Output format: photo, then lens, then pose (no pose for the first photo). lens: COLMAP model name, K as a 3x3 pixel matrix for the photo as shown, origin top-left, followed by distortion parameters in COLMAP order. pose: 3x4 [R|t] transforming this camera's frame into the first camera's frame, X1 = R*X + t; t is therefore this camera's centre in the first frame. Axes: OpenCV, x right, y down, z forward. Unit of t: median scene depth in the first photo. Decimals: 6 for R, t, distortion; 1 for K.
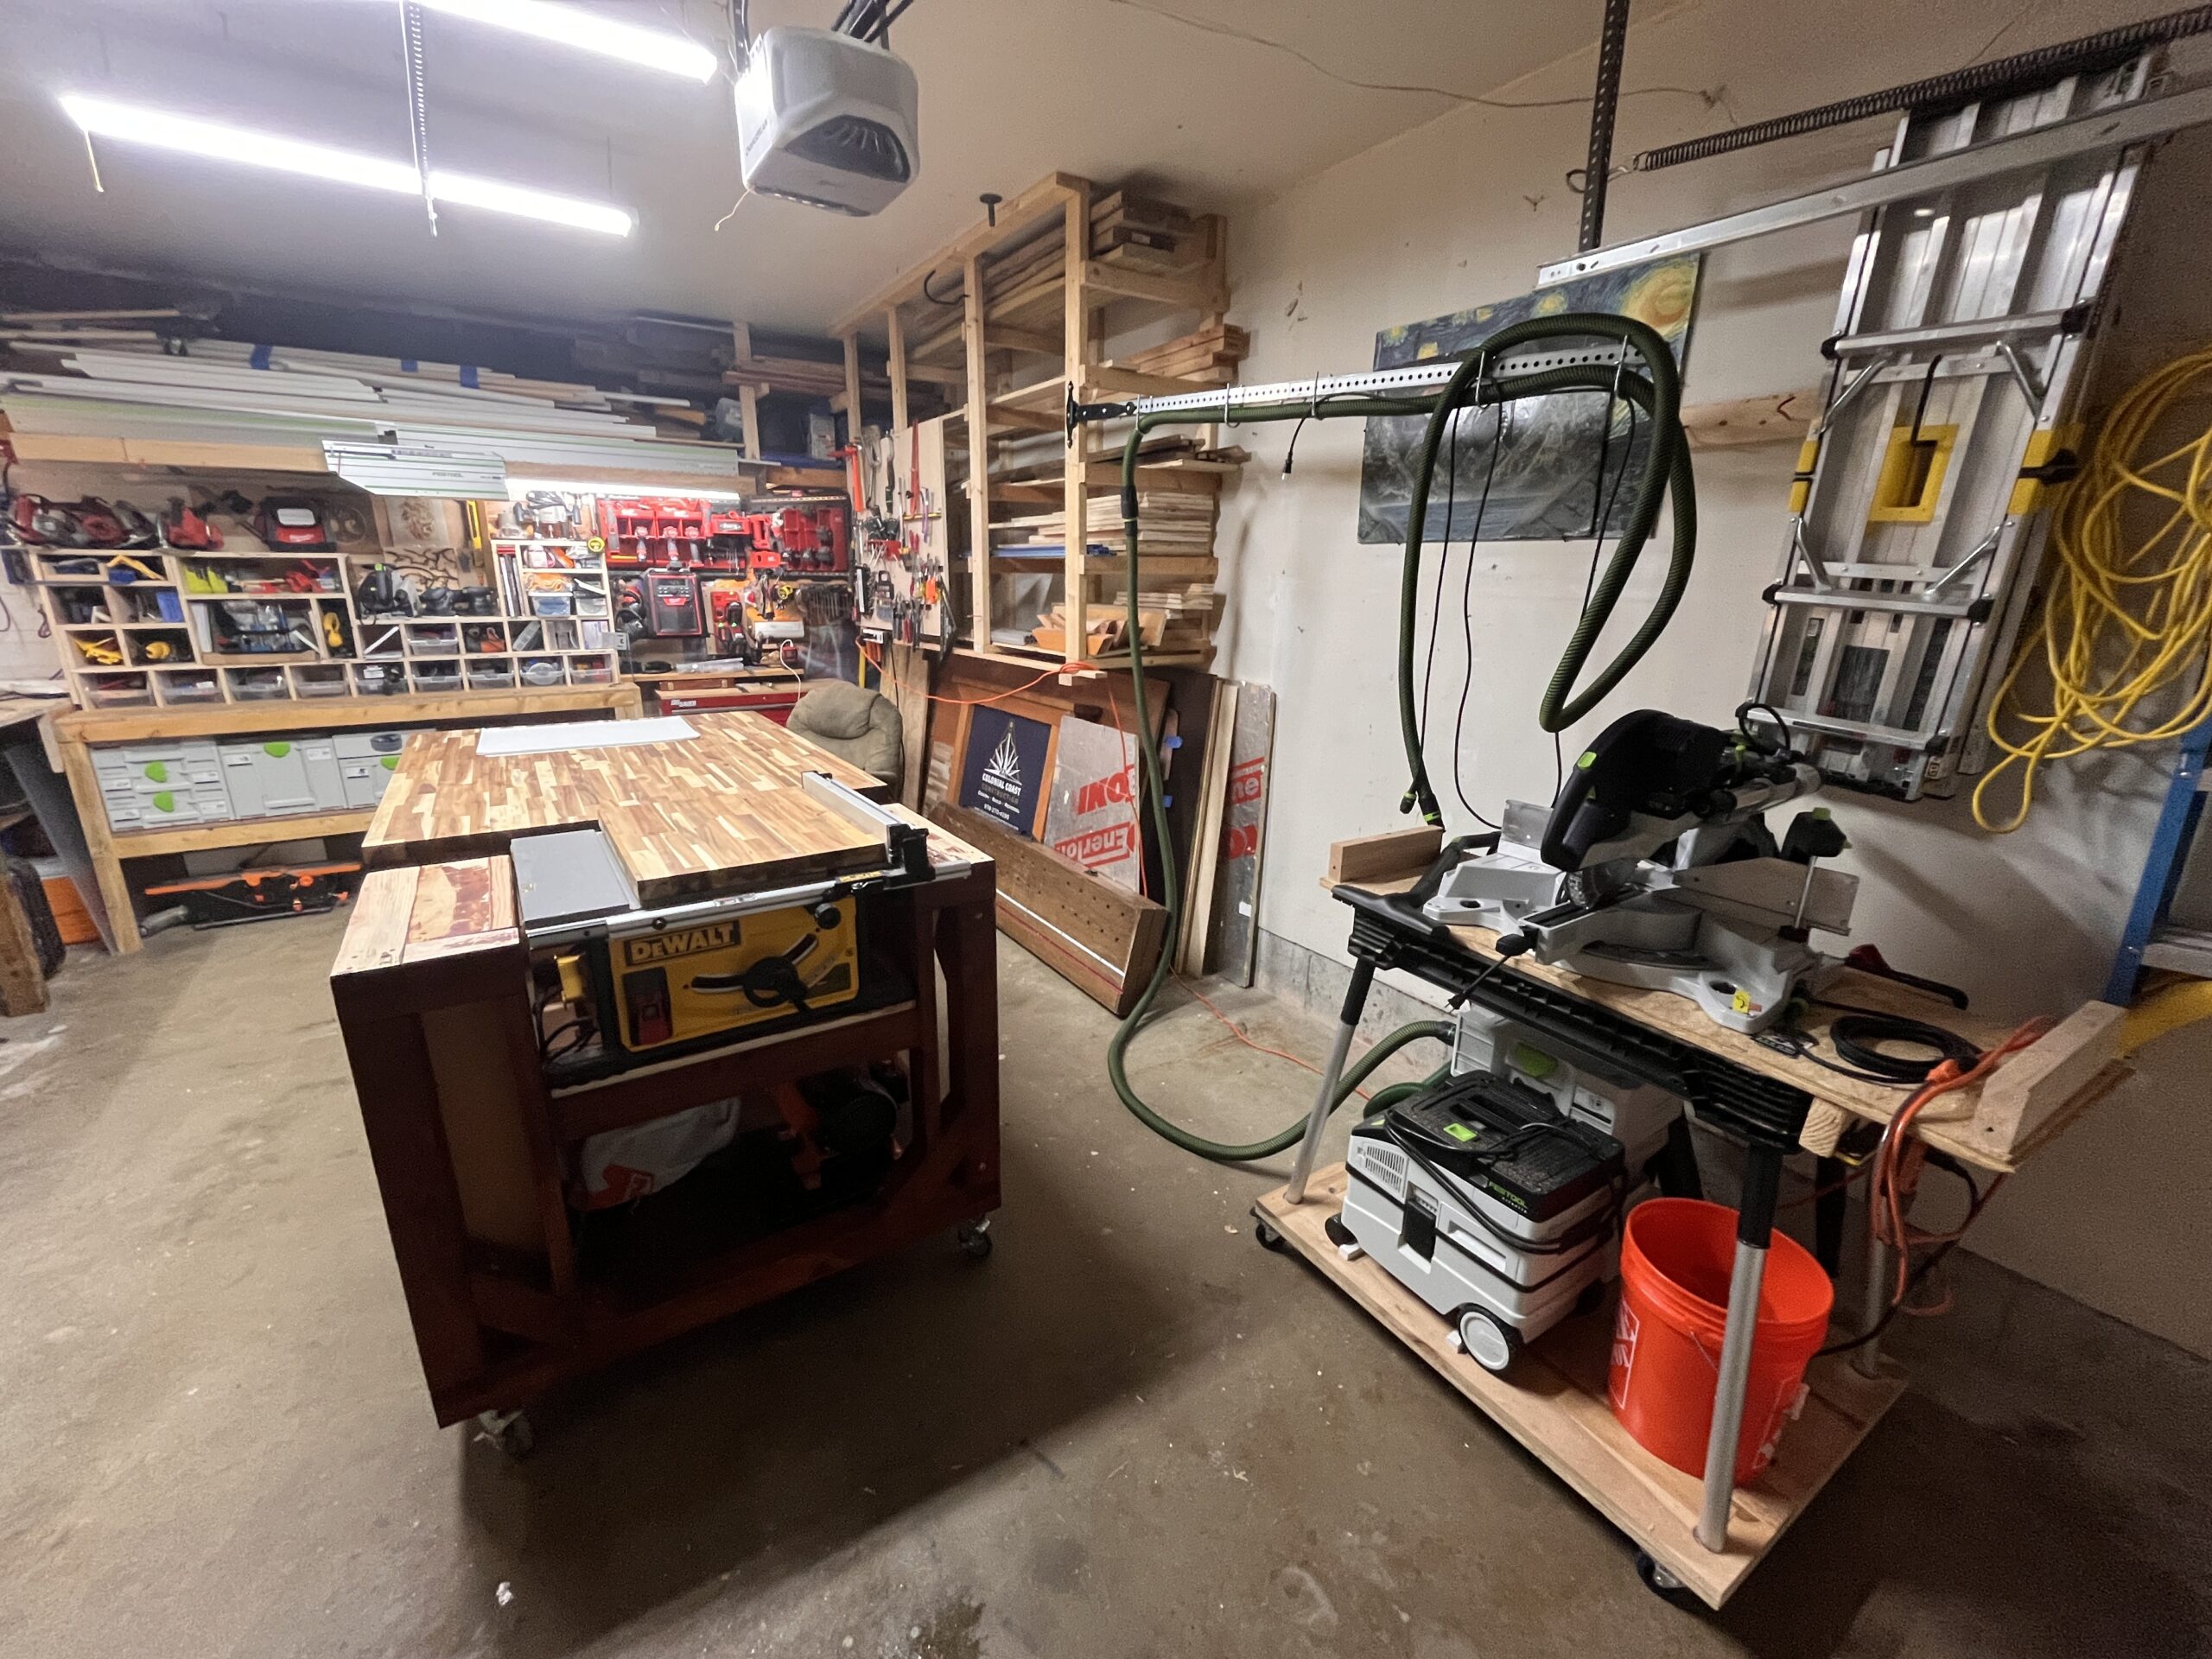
lens RADIAL K [[900.0, 0, 1111.8], [0, 900.0, 801.0], [0, 0, 1]] dist [0.002118, 0.000489]
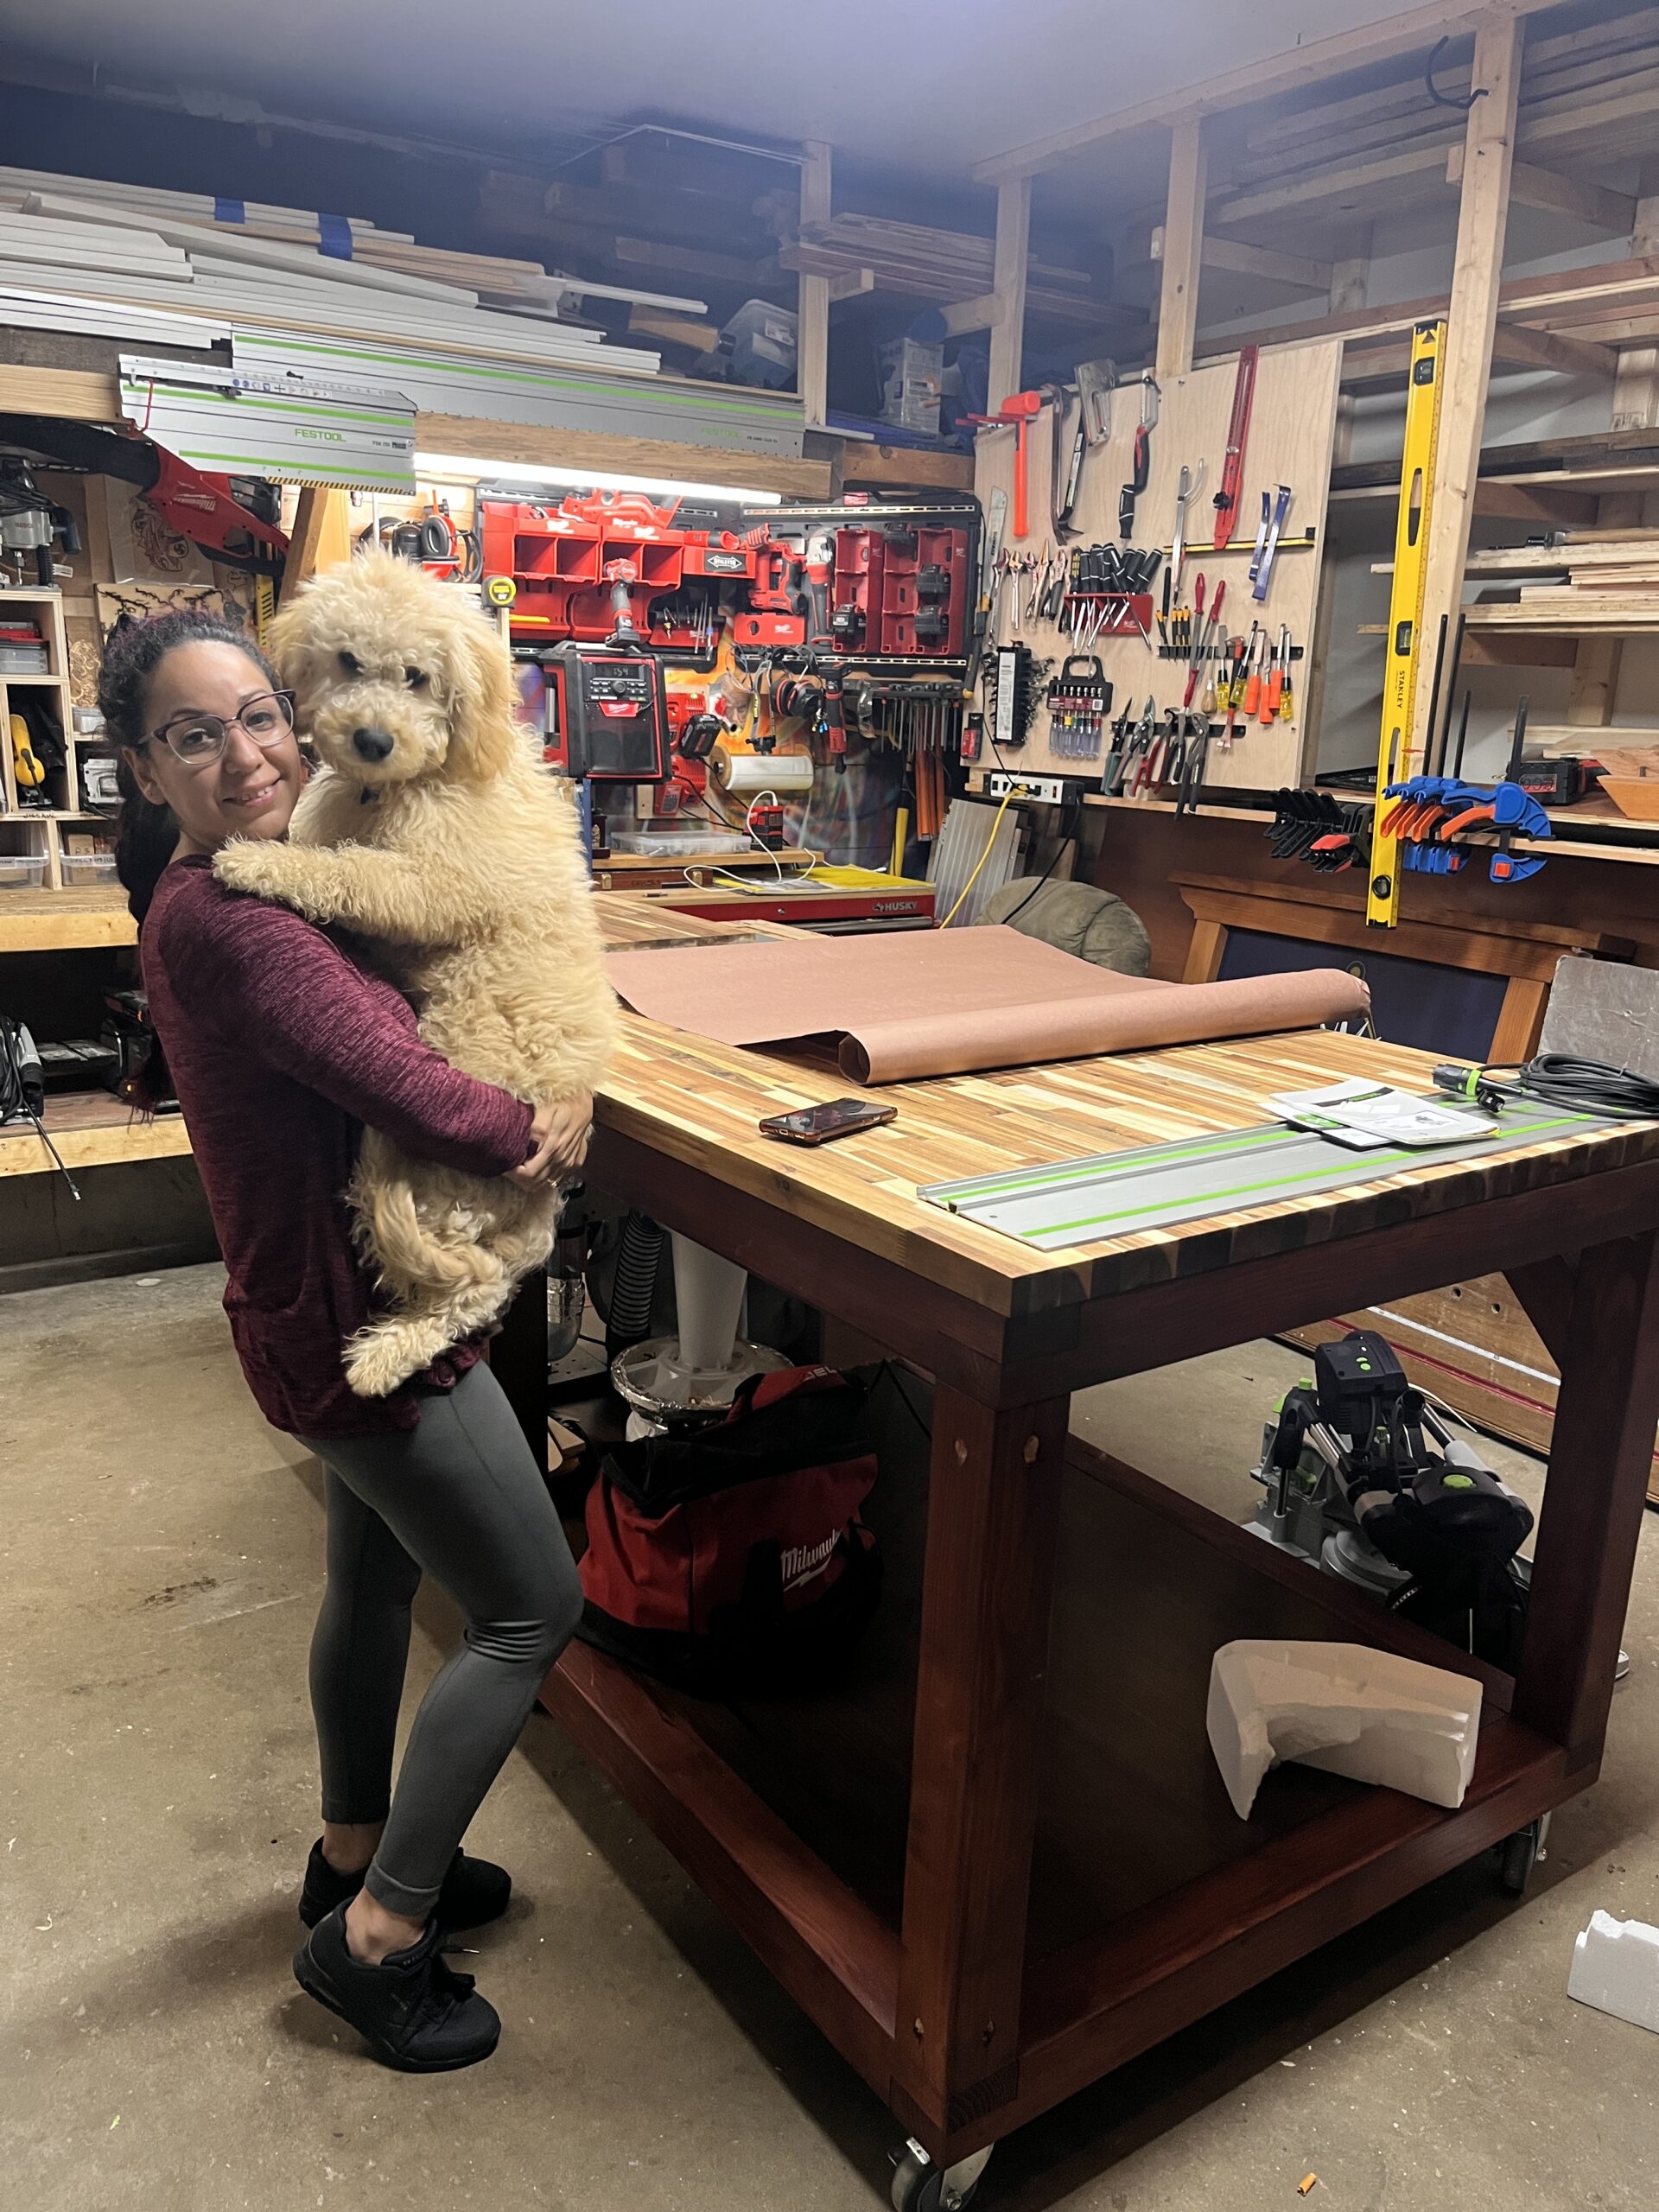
lens RADIAL K [[1662.3, 0, 829.5], [0, 1662.3, 1106.0], [0, 0, 1]] dist [0.042329, -0.075840]
pose [[0.999666, 0.018583, 0.017962, -0.403944], [-0.018562, 0.999827, -0.001341, -0.004559], [-0.017984, 0.001007, 0.999838, 0.083996]]
